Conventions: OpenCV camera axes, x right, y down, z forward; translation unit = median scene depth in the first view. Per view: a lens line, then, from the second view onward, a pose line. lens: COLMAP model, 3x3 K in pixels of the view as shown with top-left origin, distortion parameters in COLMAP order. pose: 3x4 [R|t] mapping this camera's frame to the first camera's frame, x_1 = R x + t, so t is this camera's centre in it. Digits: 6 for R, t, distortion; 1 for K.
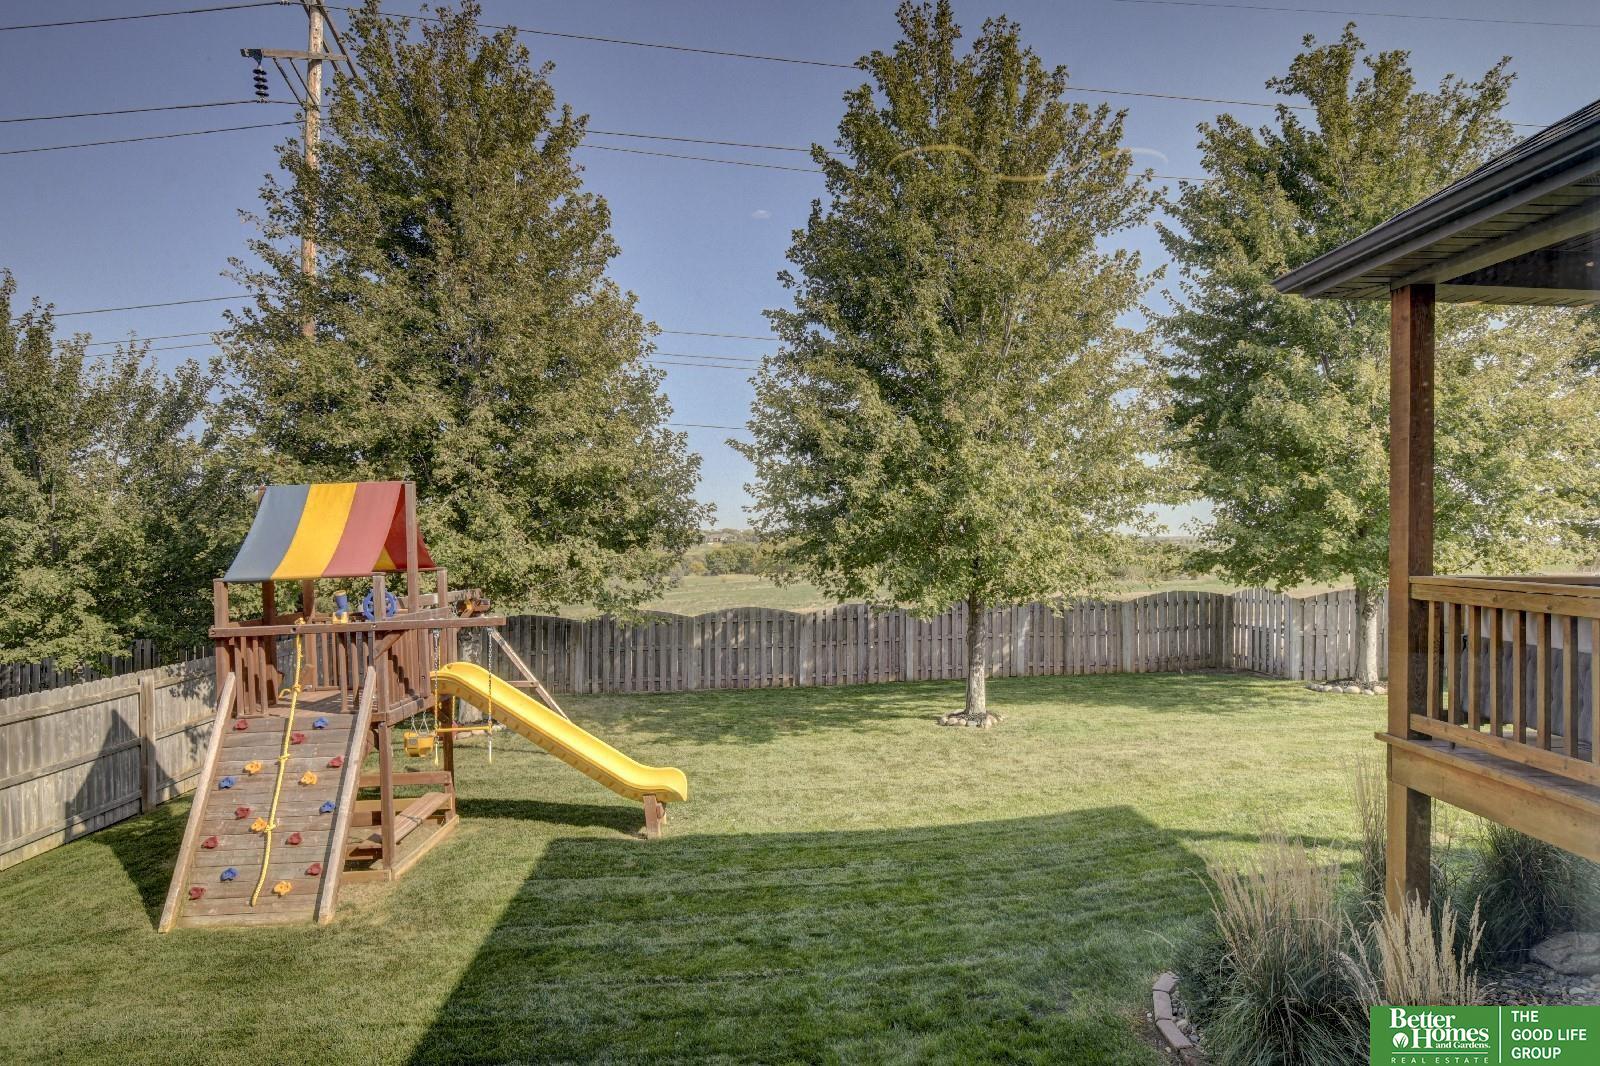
lens RADIAL K [[817.5, 0, 800.0], [0, 817.5, 533.0], [0, 0, 1]] dist [-0.001895, -0.001124]
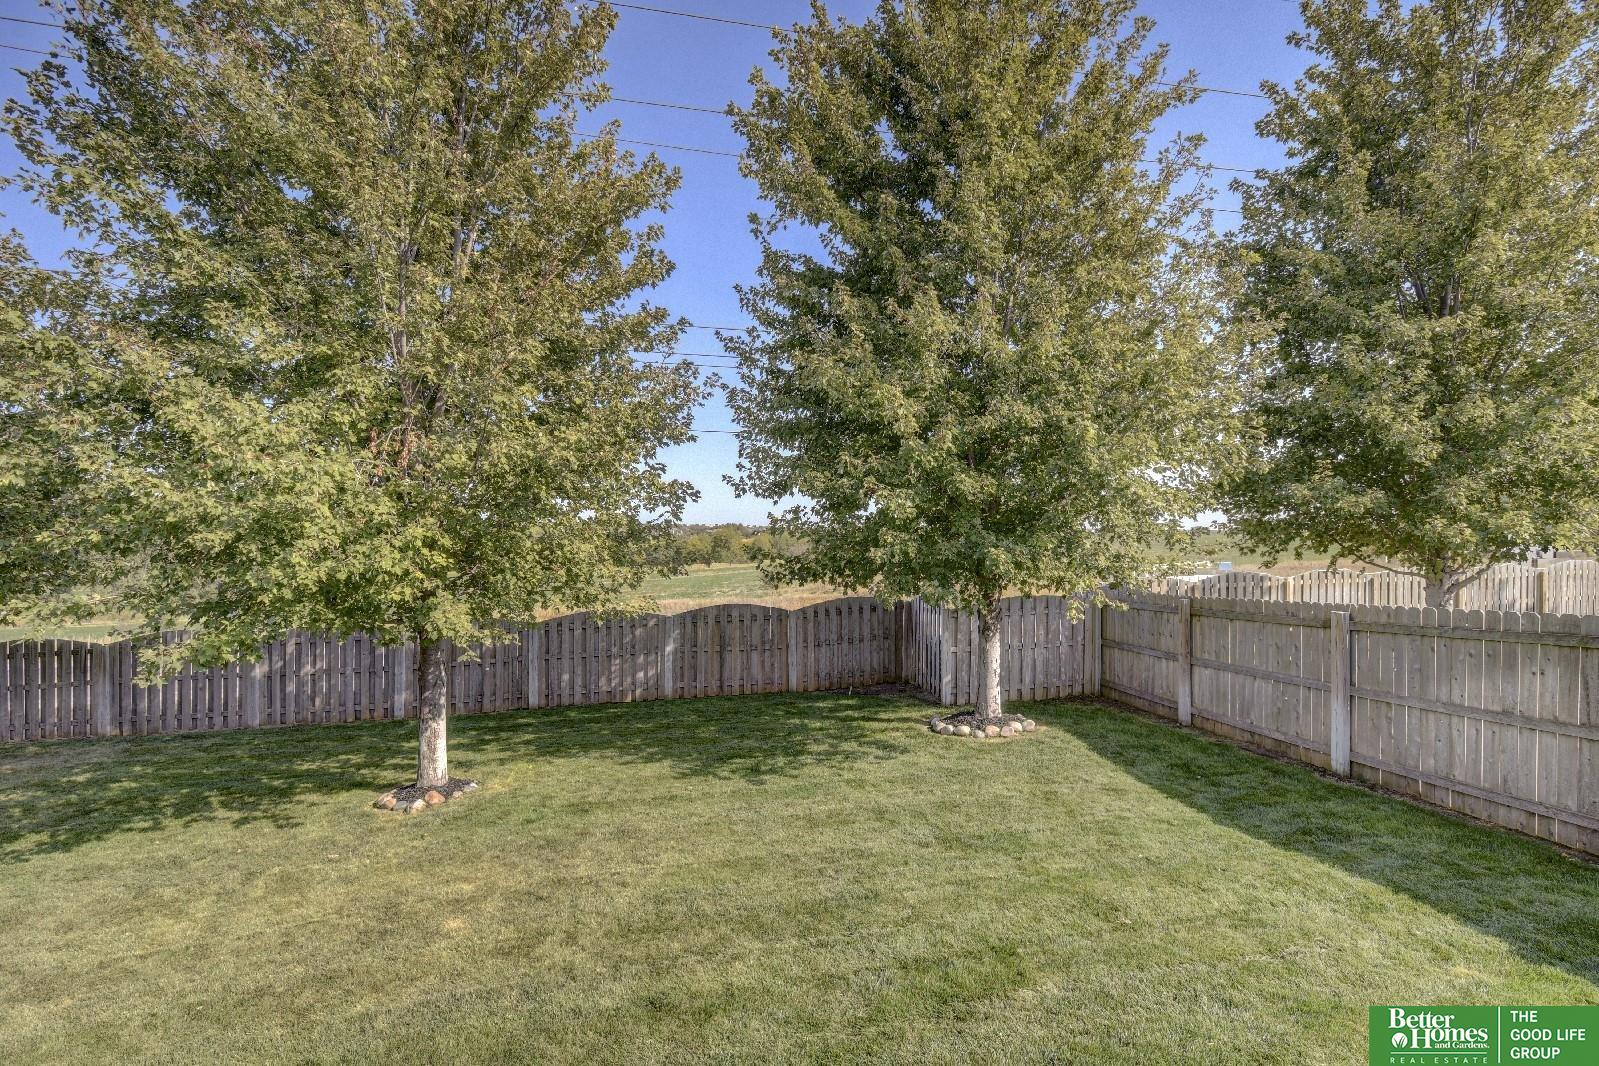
lens RADIAL K [[703.3, 0, 799.5], [0, 703.3, 533.0], [0, 0, 1]] dist [-0.001367, -0.000353]
pose [[0.996700, -0.006525, 0.080905, 0.543118], [0.005969, 0.999957, 0.007109, -0.006924], [-0.080948, -0.006602, 0.996696, 0.388576]]
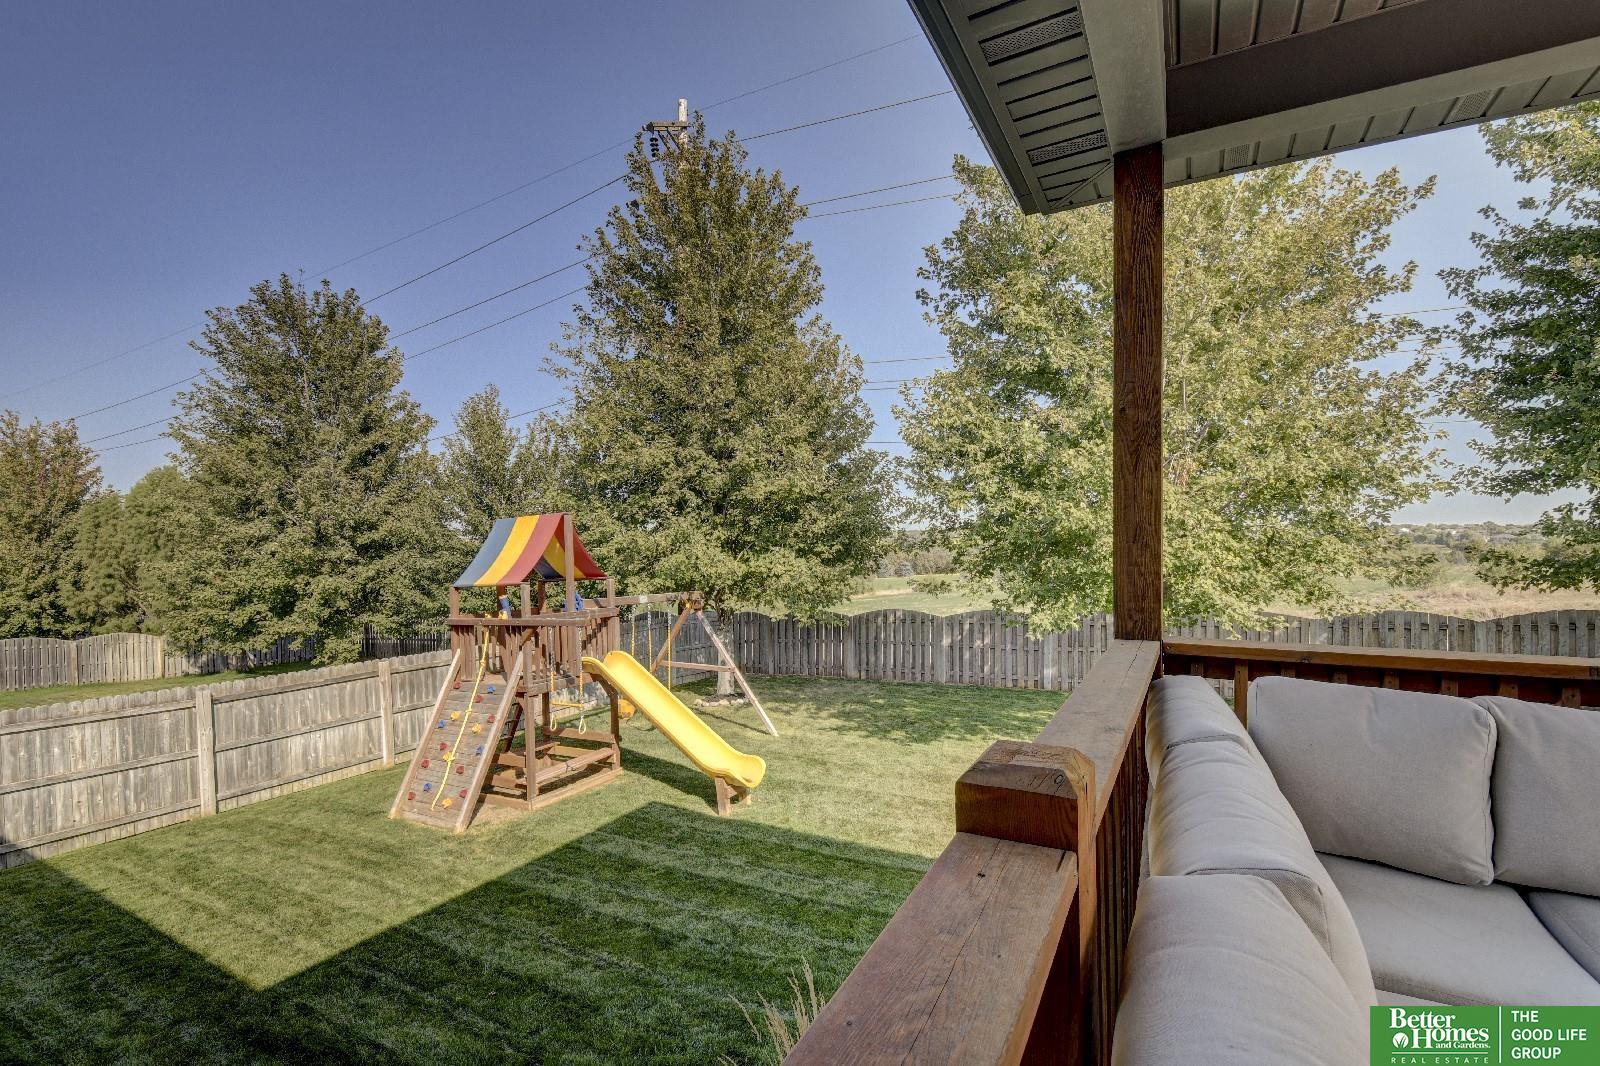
lens RADIAL K [[700.5, 0, 799.9], [0, 700.5, 549.1], [0, 0, 1]] dist [-0.002027, -0.000540]
pose [[0.855008, -0.008207, -0.518550, 0.308060], [0.018365, 0.999727, 0.014460, -0.009156], [0.518290, -0.021887, 0.854925, 0.161954]]
